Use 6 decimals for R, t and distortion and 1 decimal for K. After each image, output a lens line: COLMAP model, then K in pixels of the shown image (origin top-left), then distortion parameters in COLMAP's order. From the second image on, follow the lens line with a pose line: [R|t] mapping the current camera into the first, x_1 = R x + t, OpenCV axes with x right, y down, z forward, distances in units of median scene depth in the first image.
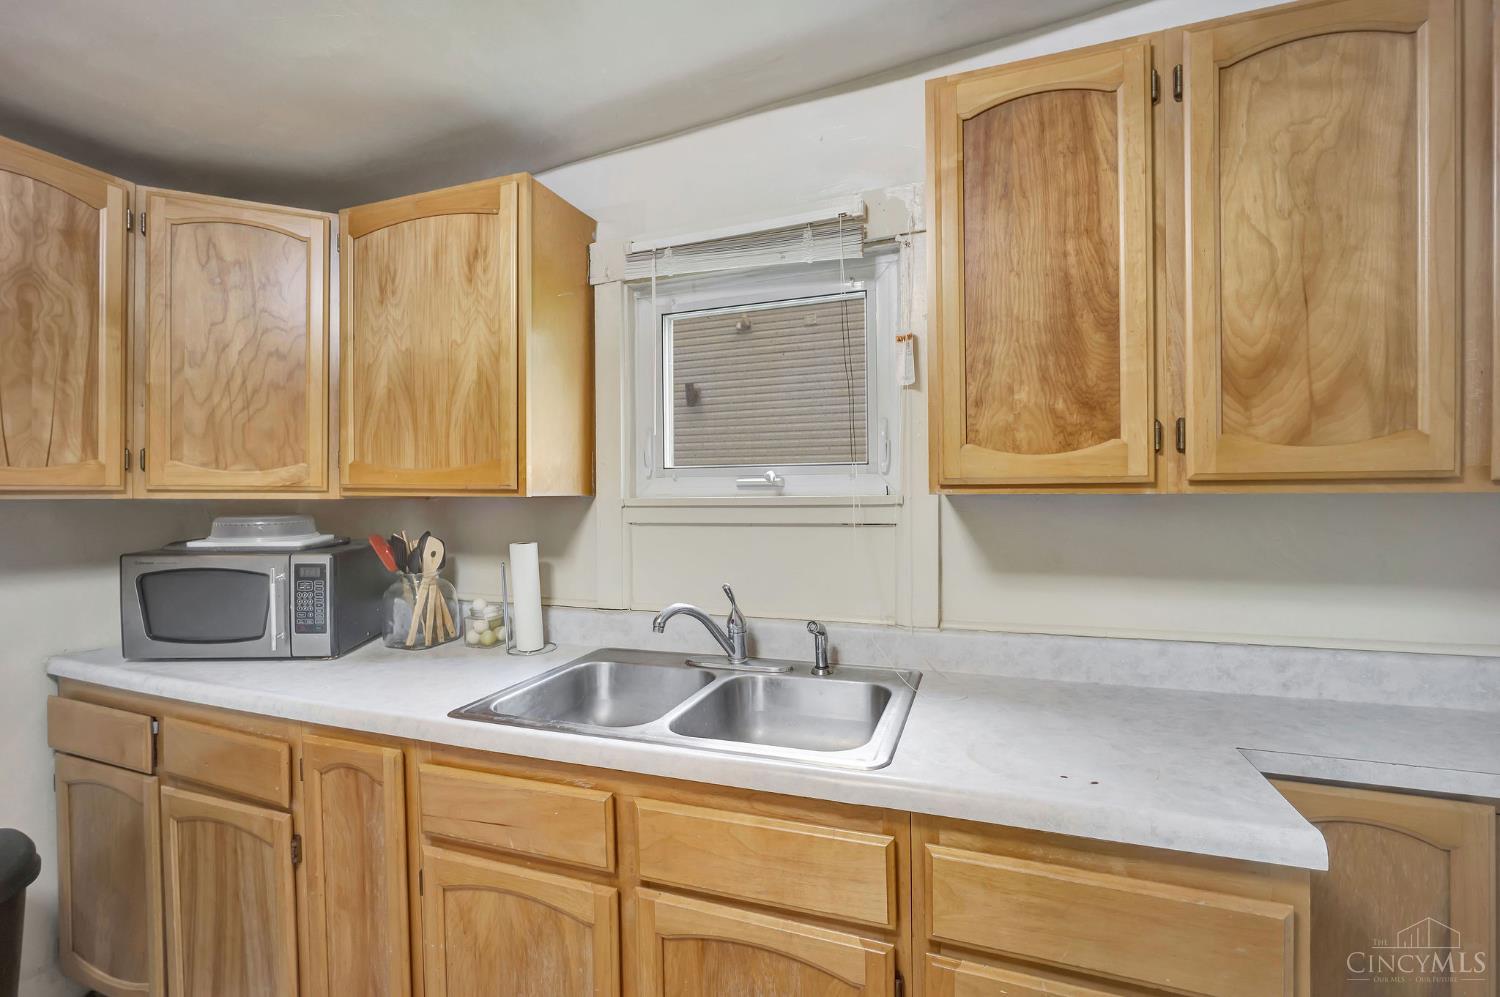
lens RADIAL K [[657.7, 0, 750.0], [0, 657.7, 498.5], [0, 0, 1]] dist [-0.003259, 0.000046]
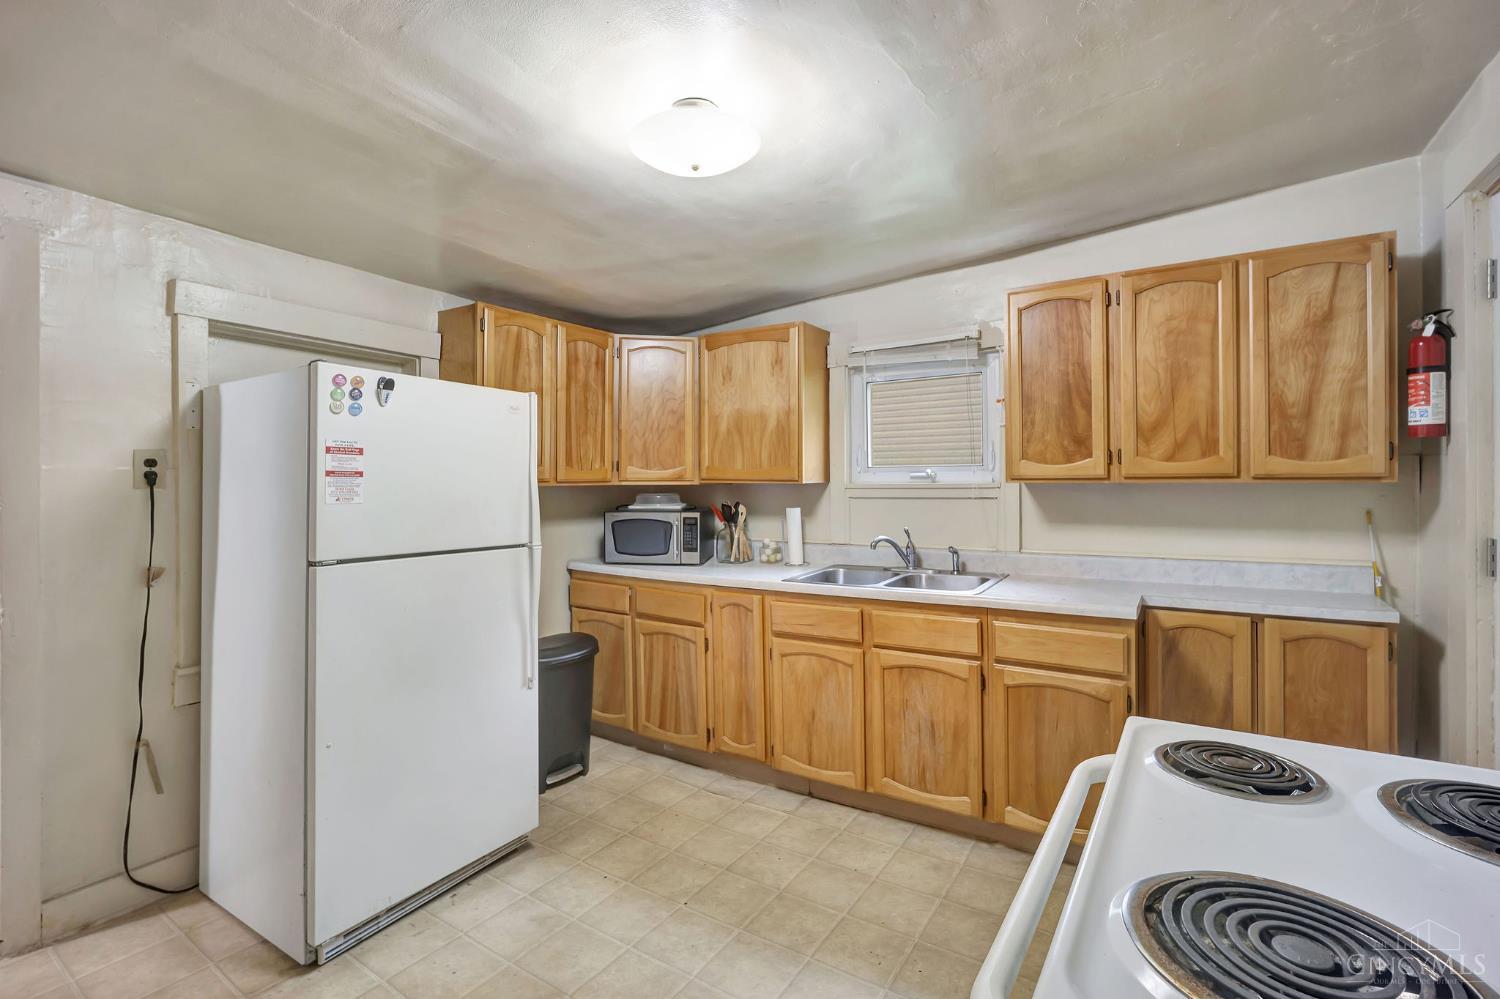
lens RADIAL K [[676.5, 0, 757.9], [0, 676.5, 482.4], [0, 0, 1]] dist [-0.002643, -0.000164]
pose [[0.978058, -0.001700, -0.208324, -0.046662], [0.002886, 0.999981, 0.005391, -0.018056], [0.208311, -0.005874, 0.978045, -1.064959]]
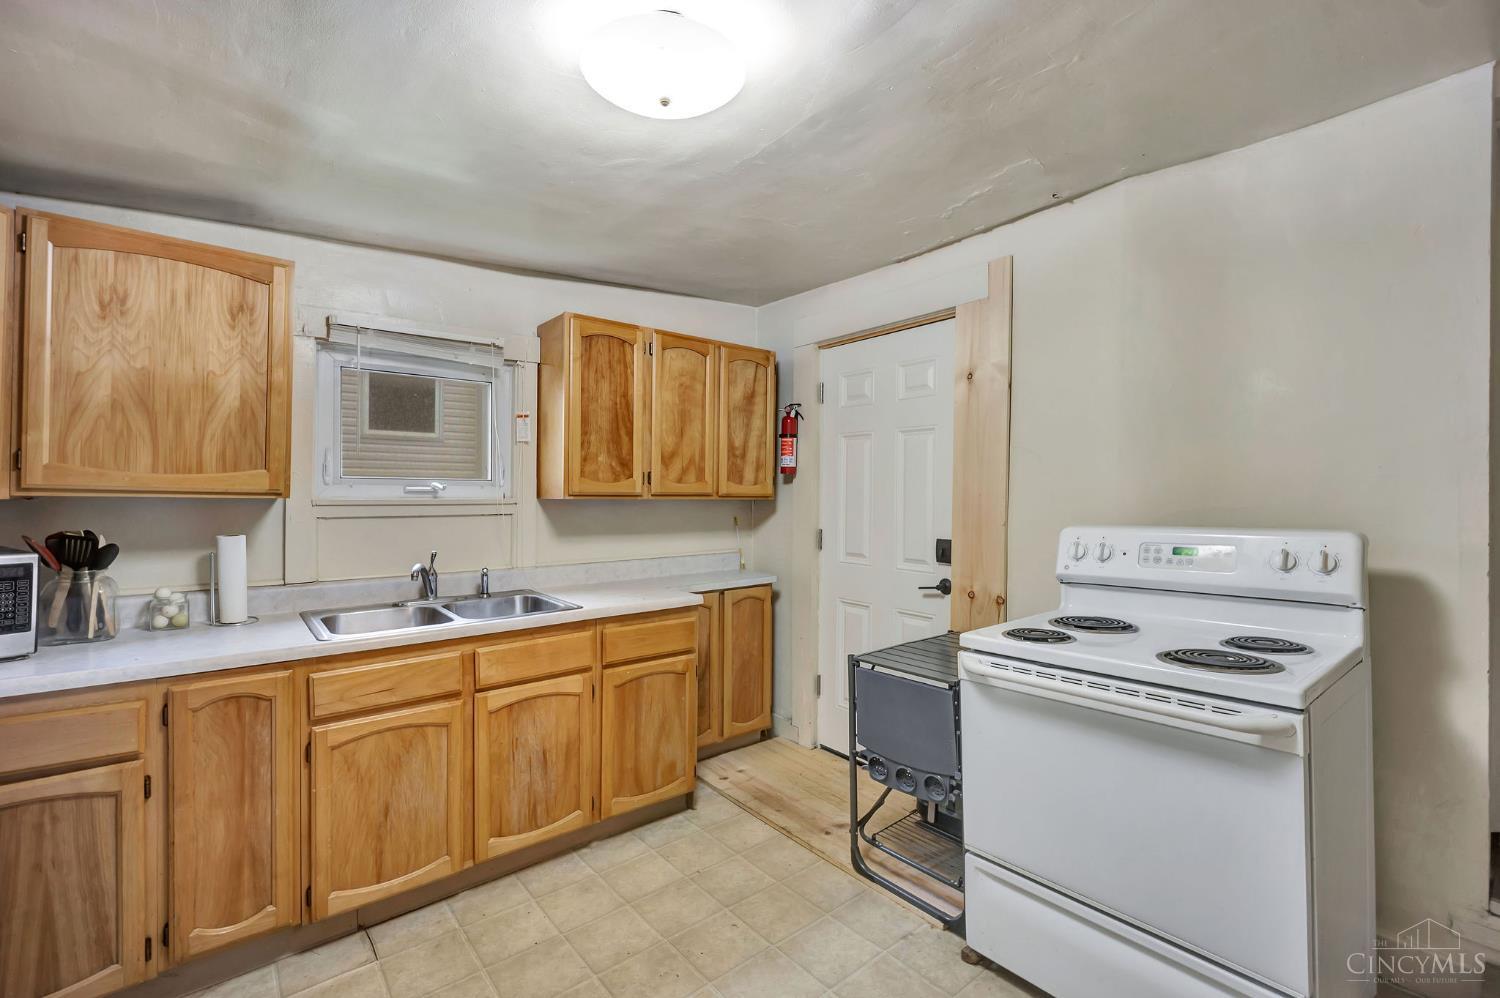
lens RADIAL K [[657.7, 0, 750.0], [0, 657.7, 499.0], [0, 0, 1]] dist [-0.003259, 0.000046]
pose [[0.501899, 0.003276, 0.864920, -1.072671], [-0.007964, 0.999968, 0.000833, -0.010426], [-0.864889, -0.007306, 0.501909, -0.524803]]
